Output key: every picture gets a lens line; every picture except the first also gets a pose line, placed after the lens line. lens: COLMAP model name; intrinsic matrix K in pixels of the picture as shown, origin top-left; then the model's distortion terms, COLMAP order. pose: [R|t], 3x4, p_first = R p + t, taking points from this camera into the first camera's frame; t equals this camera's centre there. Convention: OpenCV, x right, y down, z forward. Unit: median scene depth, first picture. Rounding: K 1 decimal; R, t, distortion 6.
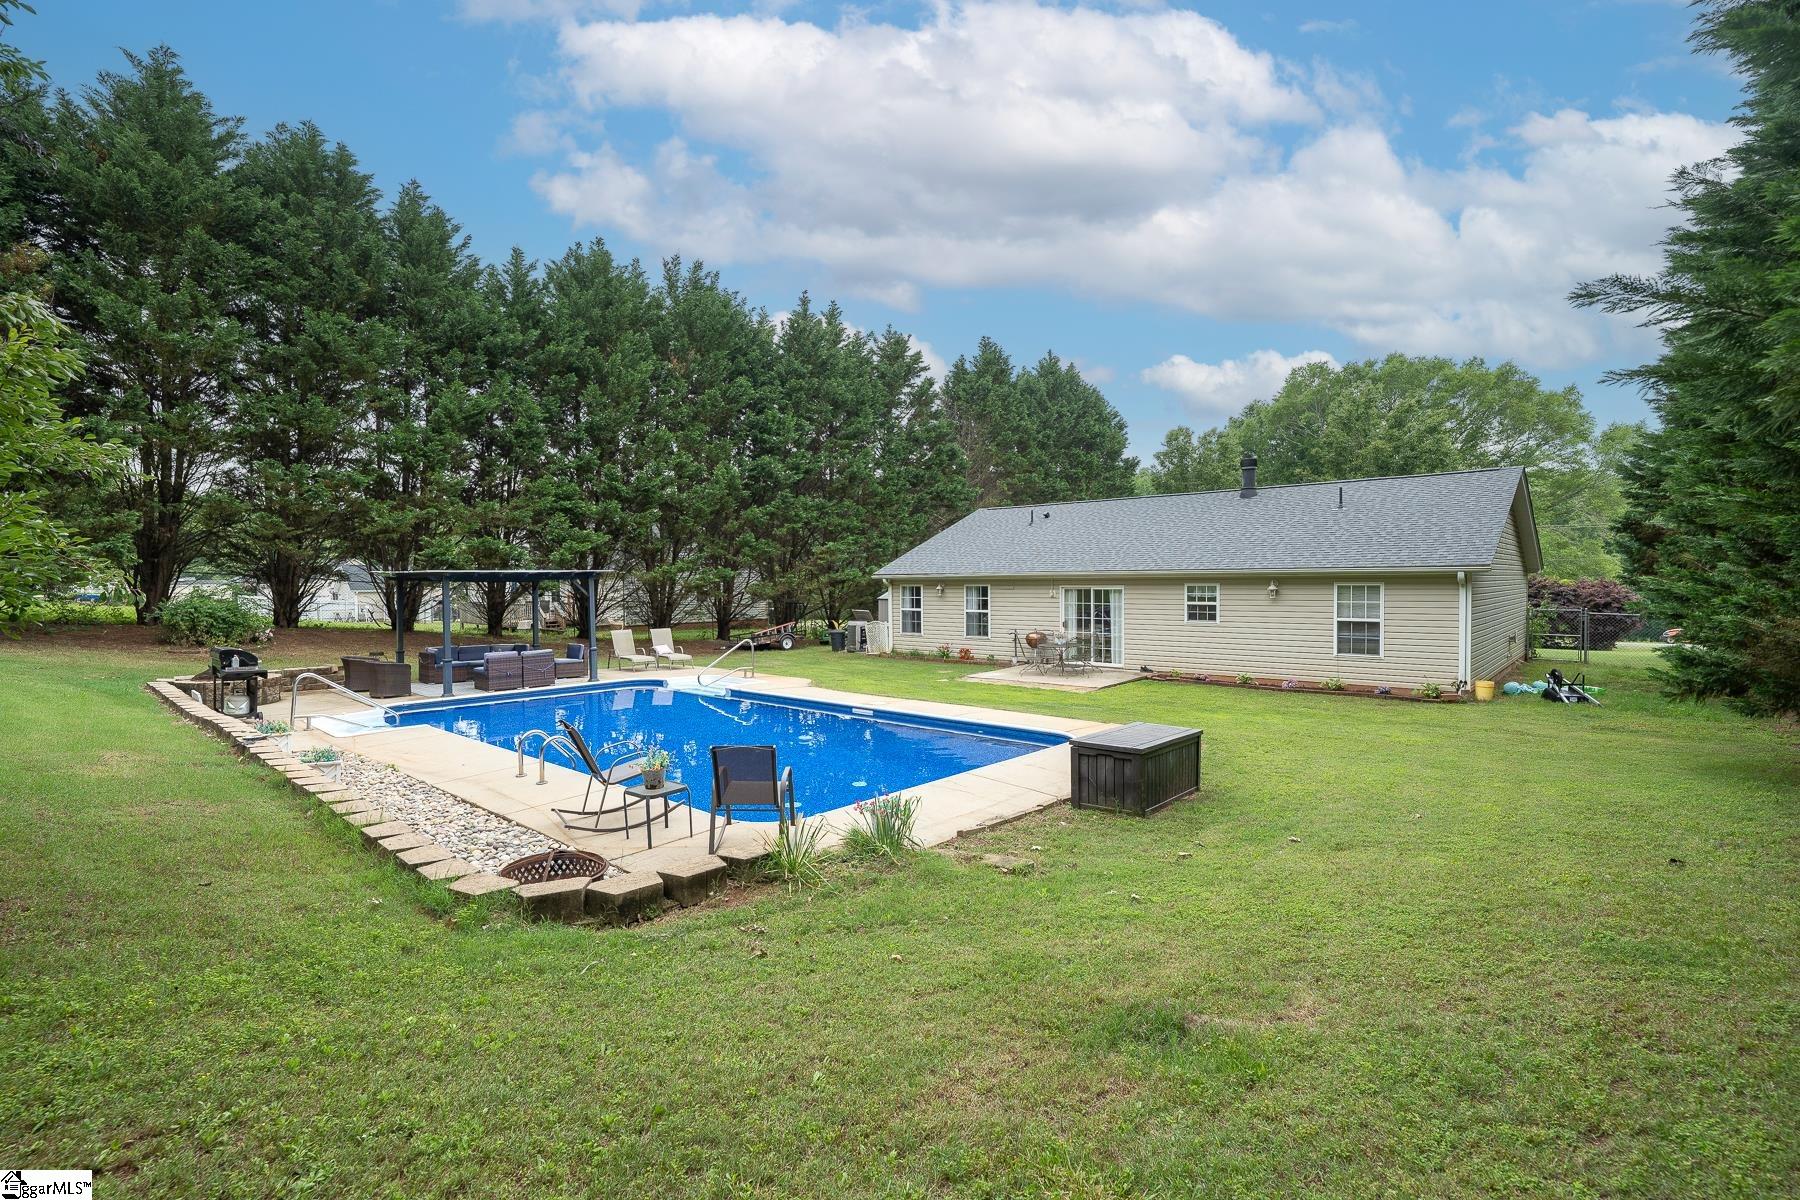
lens RADIAL K [[839.6, 0, 893.7], [0, 839.6, 596.6], [0, 0, 1]] dist [0.001320, -0.000316]
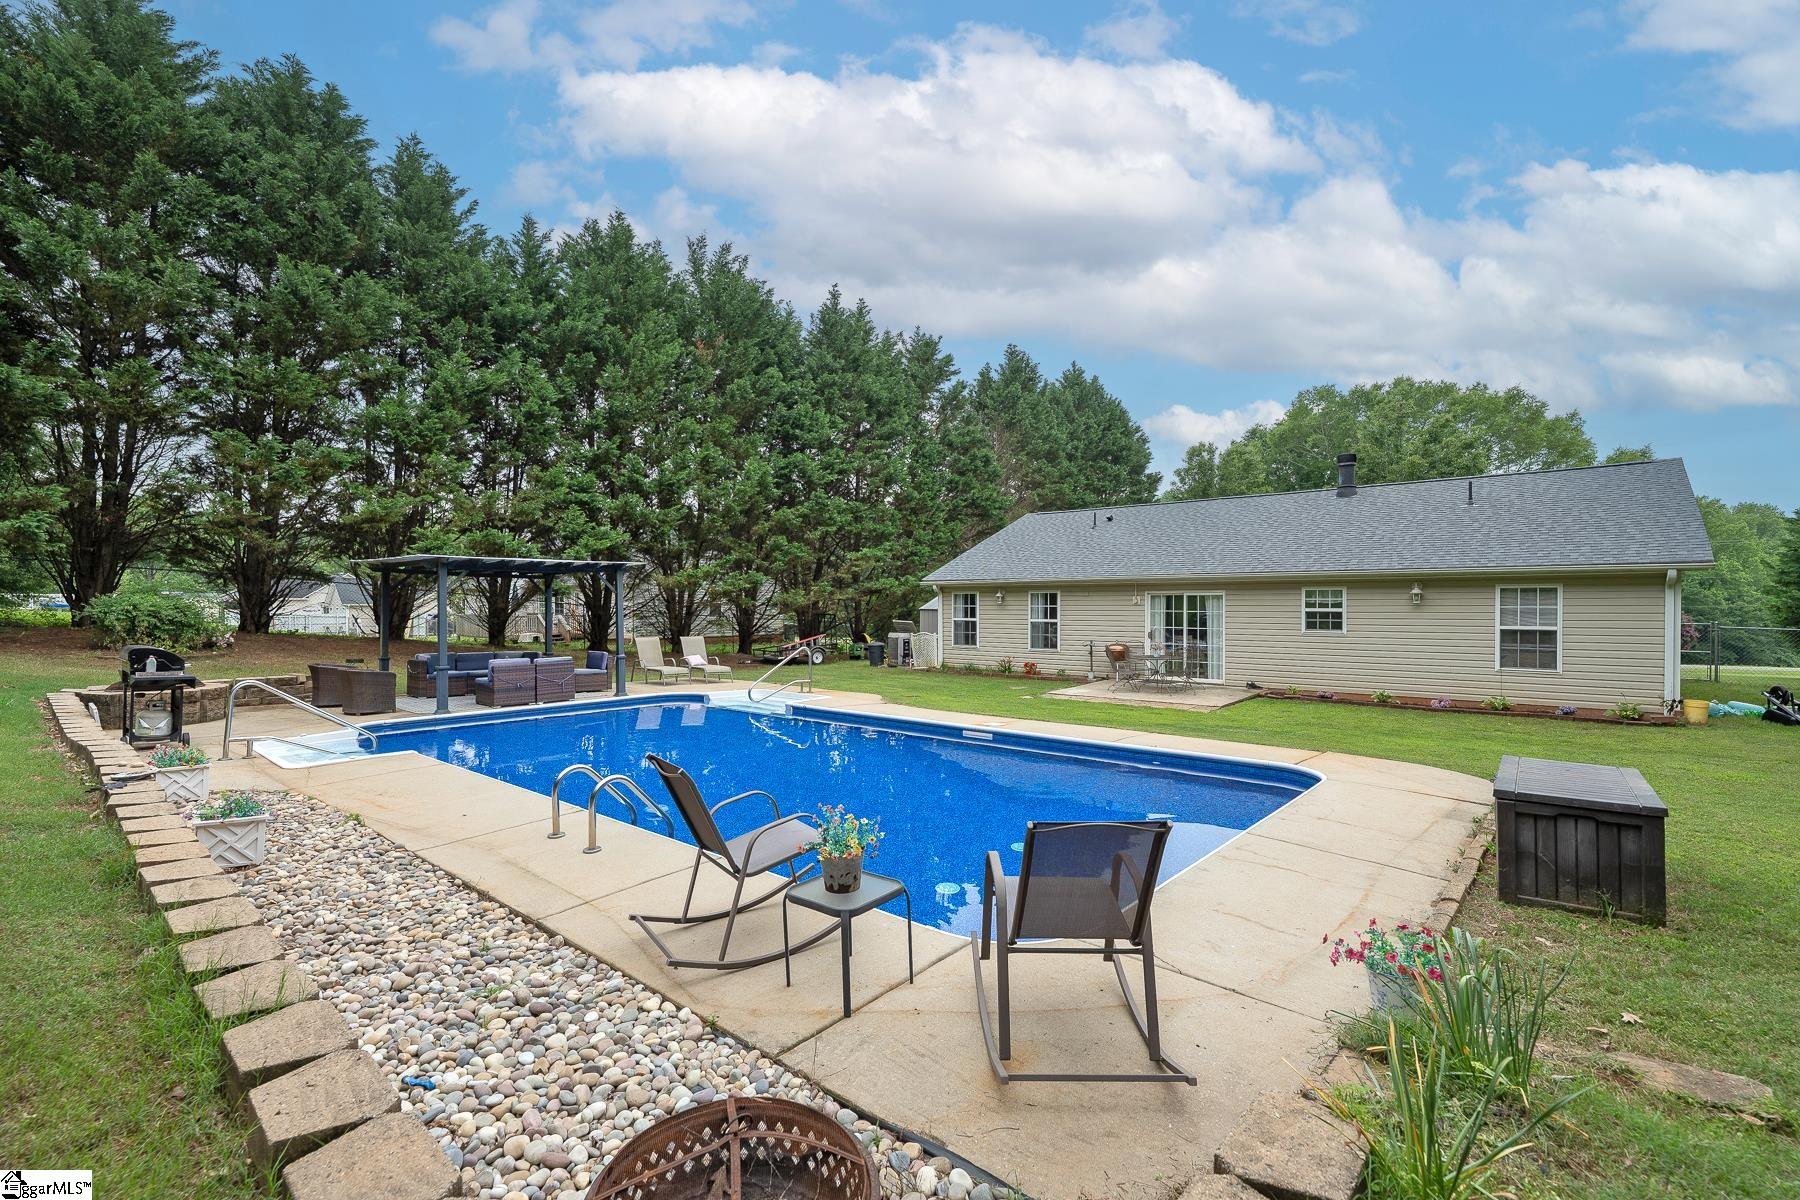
lens RADIAL K [[804.1, 0, 901.6], [0, 804.1, 603.4], [0, 0, 1]] dist [0.002489, -0.000548]
pose [[0.999526, 0.008352, 0.029642, -0.082479], [-0.007738, 0.999754, -0.020773, 0.018828], [-0.029808, 0.020534, 0.999345, 0.154307]]
